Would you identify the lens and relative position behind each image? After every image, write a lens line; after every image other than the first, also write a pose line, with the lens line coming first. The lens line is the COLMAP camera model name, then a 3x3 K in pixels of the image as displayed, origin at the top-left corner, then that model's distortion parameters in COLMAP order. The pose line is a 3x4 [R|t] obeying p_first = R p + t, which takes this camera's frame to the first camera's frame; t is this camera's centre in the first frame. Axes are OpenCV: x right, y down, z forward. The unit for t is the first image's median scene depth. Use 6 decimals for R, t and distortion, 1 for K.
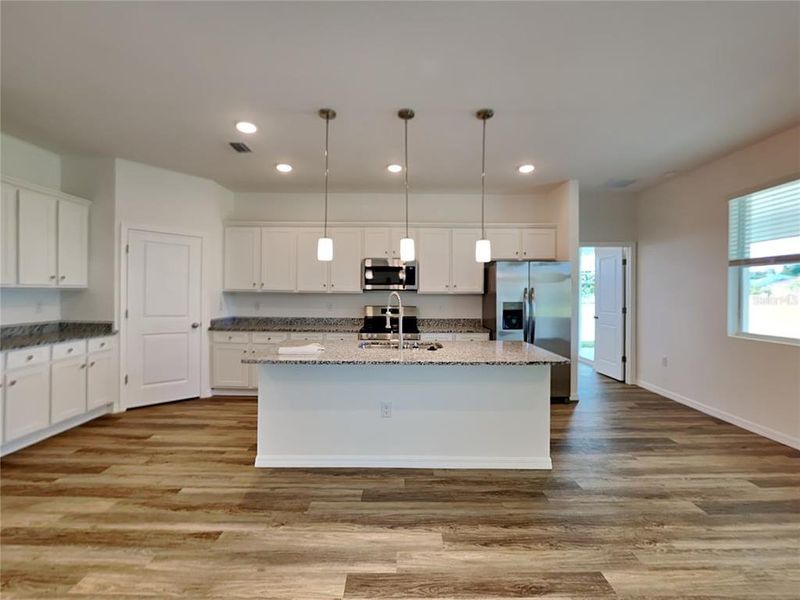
lens RADIAL K [[362.3, 0, 401.4], [0, 362.3, 286.3], [0, 0, 1]] dist [-0.015908, 0.000077]
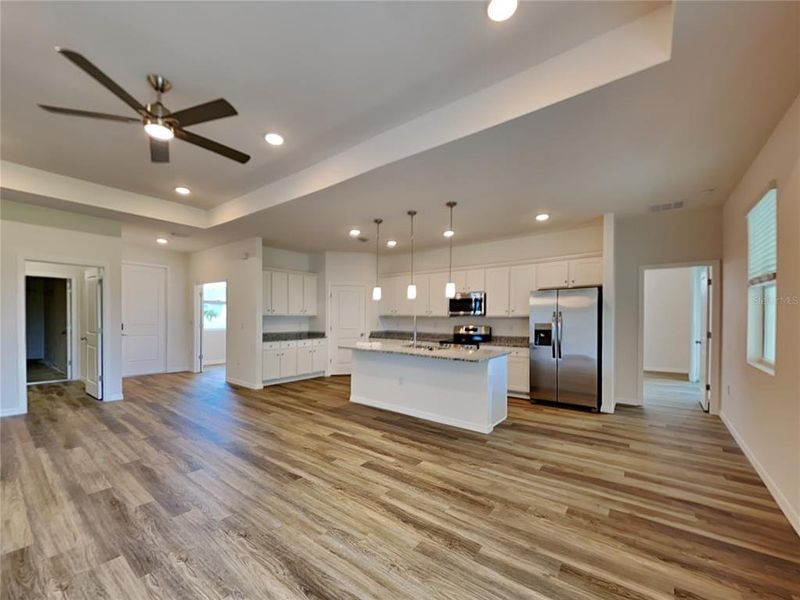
lens RADIAL K [[325.1, 0, 400.7], [0, 325.1, 318.1], [0, 0, 1]] dist [-0.014102, -0.000141]
pose [[0.788297, -0.004091, -0.615282, 0.777402], [0.017404, 0.999726, 0.015652, -0.001091], [0.615049, -0.023047, 0.788152, -0.223698]]
